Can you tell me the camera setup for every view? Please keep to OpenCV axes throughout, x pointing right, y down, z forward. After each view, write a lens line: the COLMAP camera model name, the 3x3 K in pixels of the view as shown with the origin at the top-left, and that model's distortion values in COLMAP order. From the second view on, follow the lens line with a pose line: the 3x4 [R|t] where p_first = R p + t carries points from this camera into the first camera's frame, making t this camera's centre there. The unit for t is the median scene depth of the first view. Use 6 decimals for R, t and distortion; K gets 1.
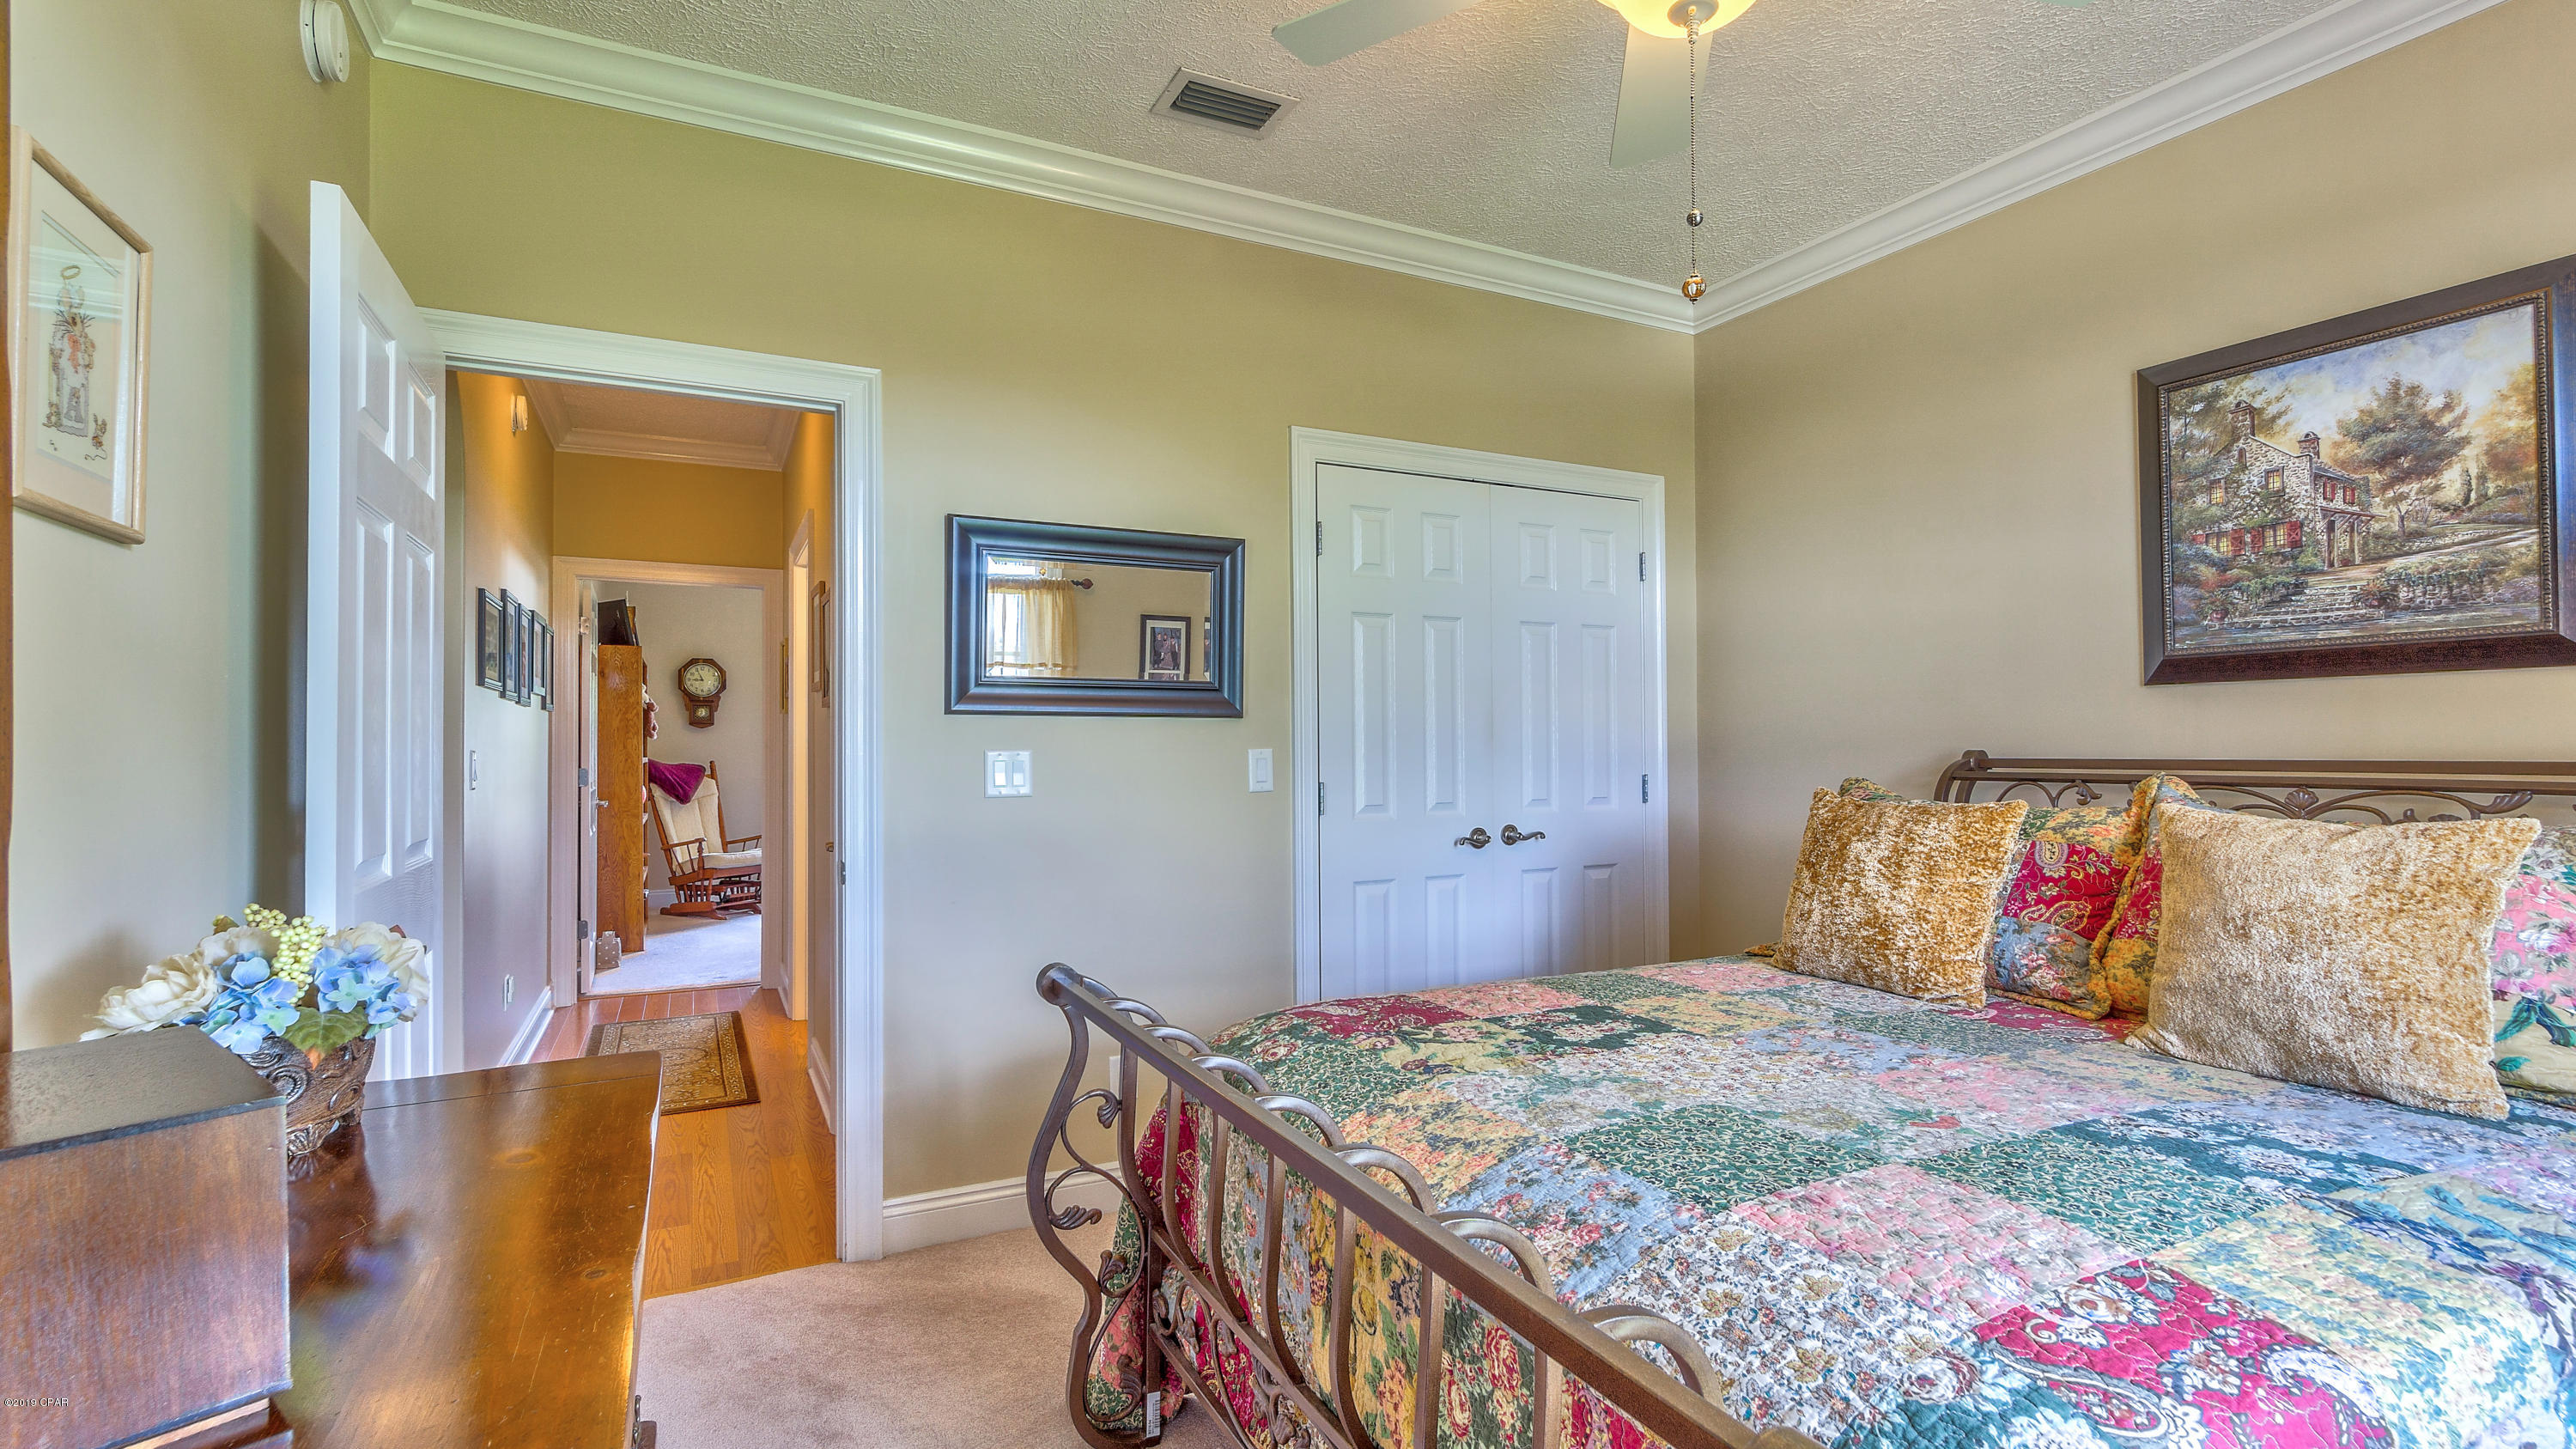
lens RADIAL K [[1151.9, 0, 1288.0], [0, 1151.9, 724.5], [0, 0, 1]] dist [-0.005635, -0.000288]
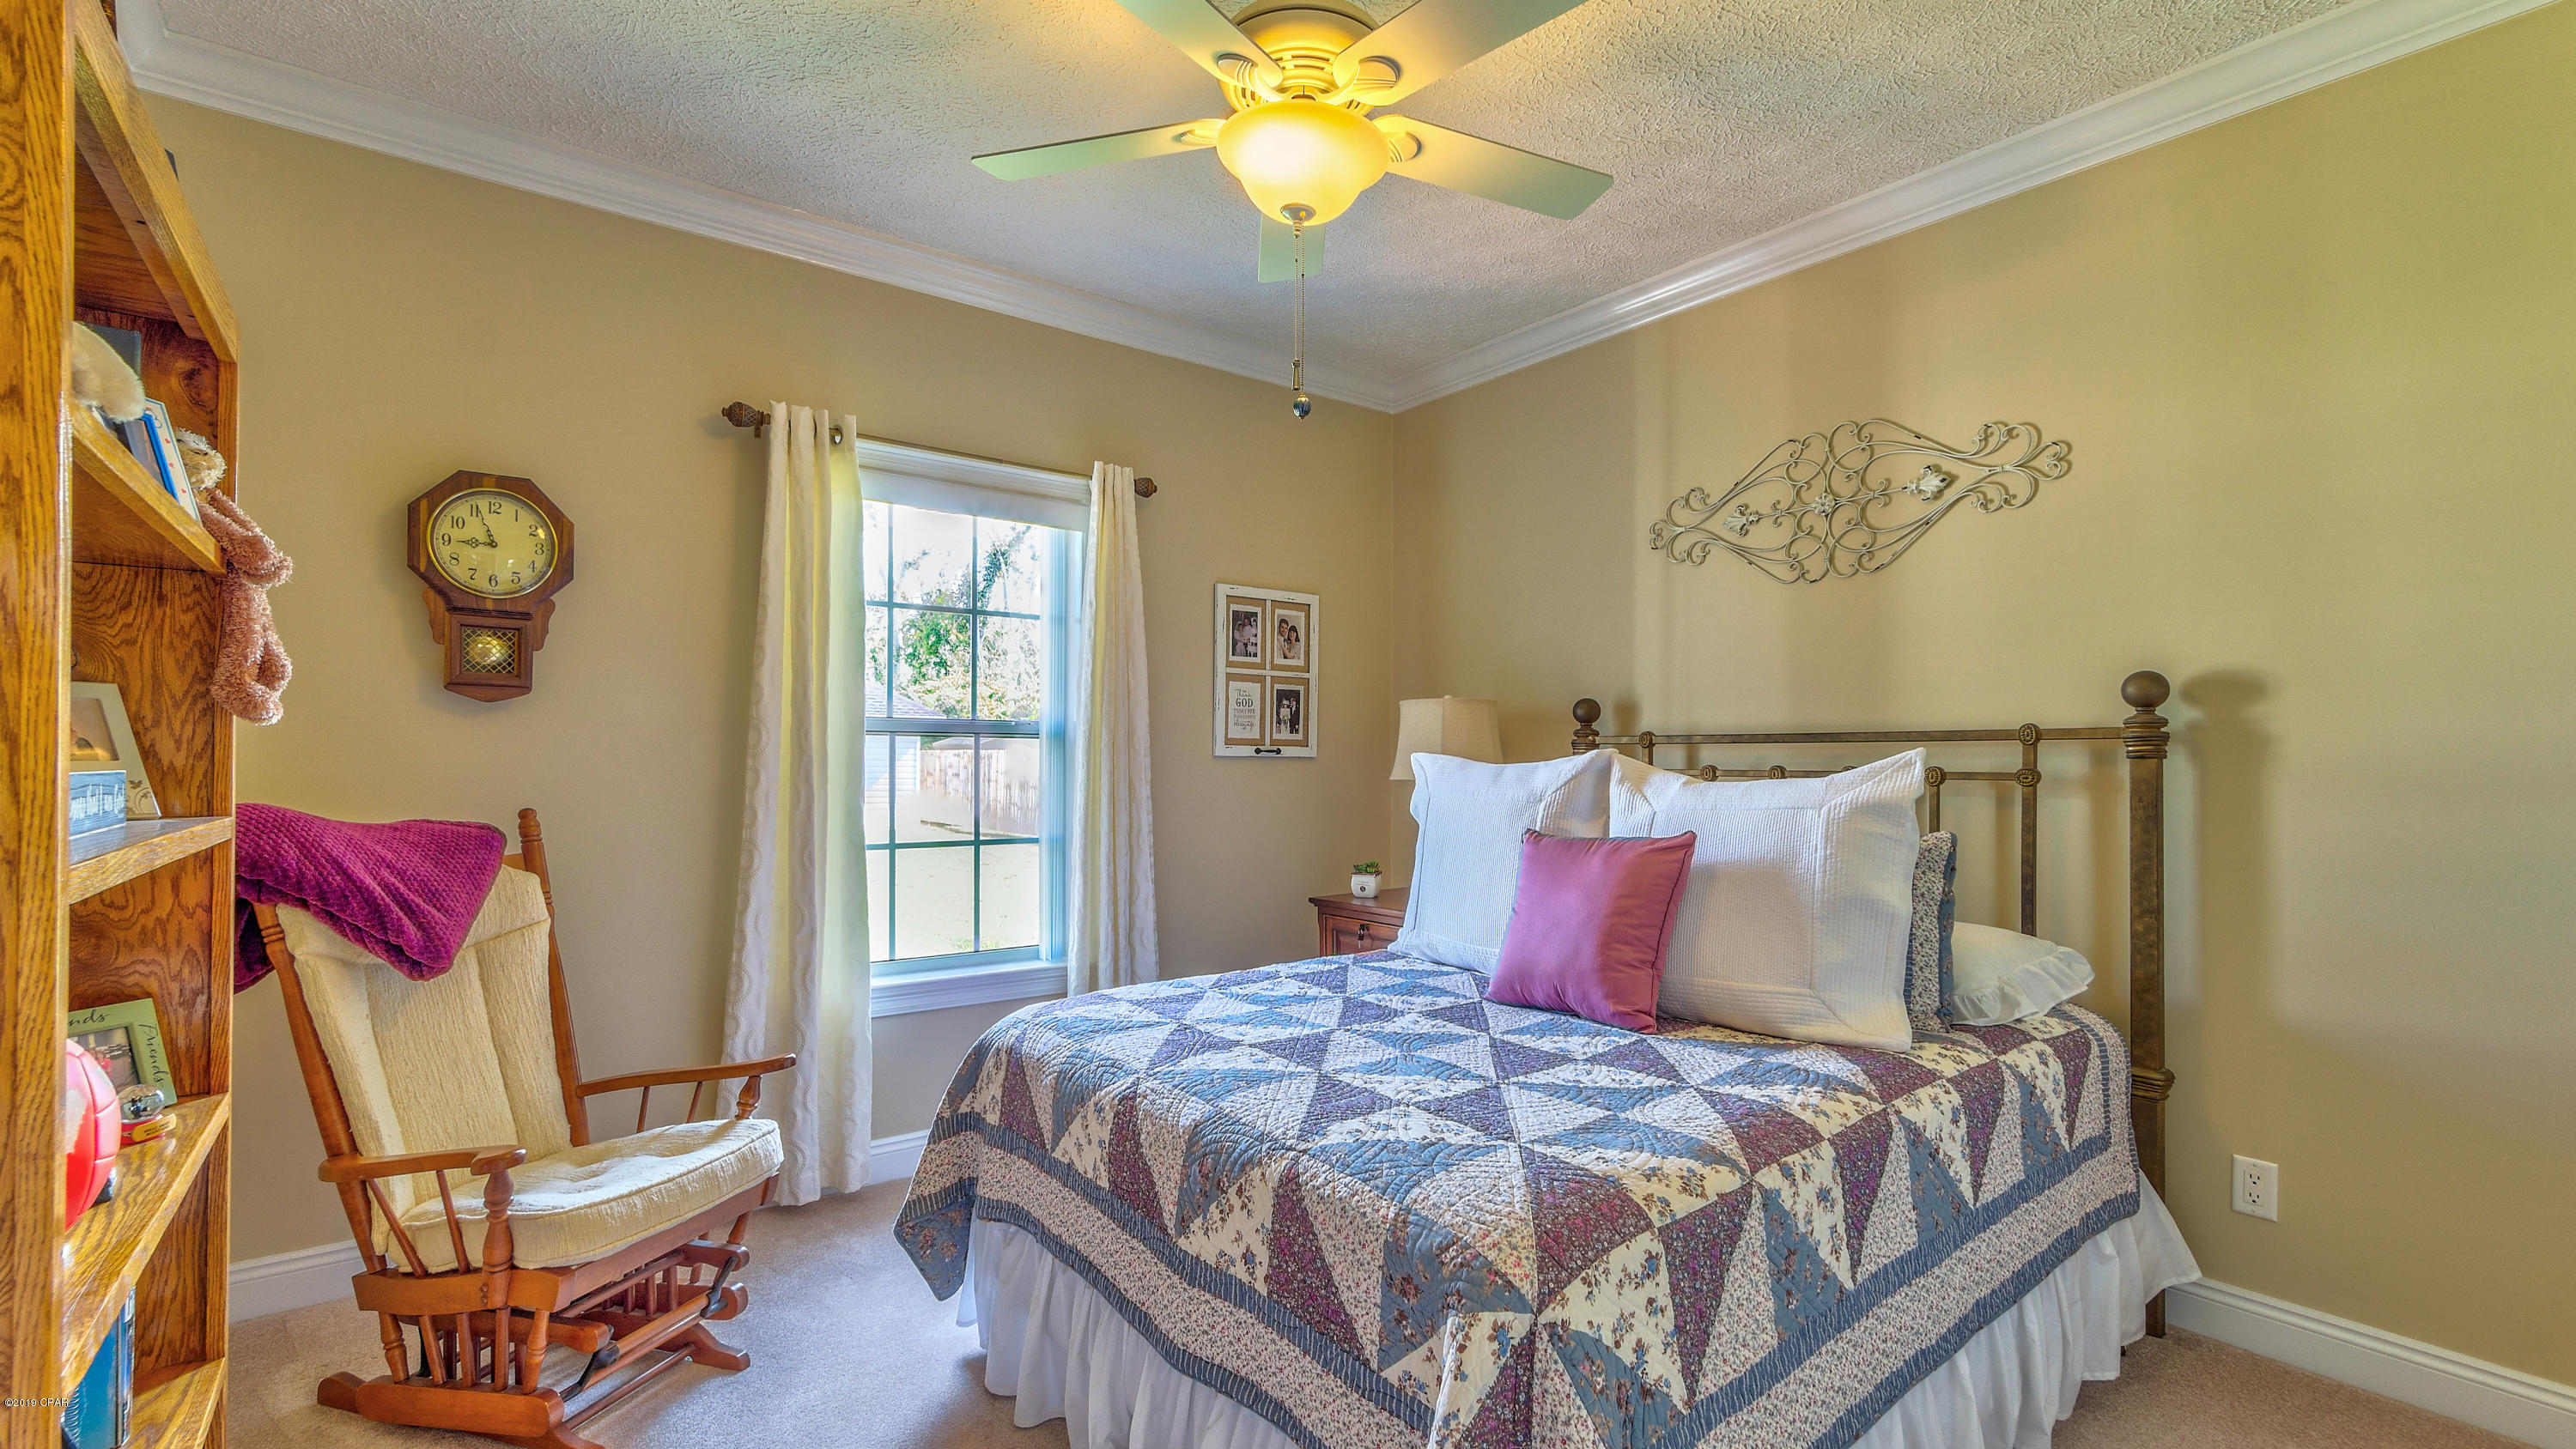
lens RADIAL K [[1151.6, 0, 1288.0], [0, 1151.6, 724.5], [0, 0, 1]] dist [-0.005635, -0.000288]
pose [[0.985400, 0.013393, 0.169726, -2.789469], [-0.012120, 0.999890, -0.008540, 0.077331], [-0.169822, 0.006358, 0.985454, 5.251599]]
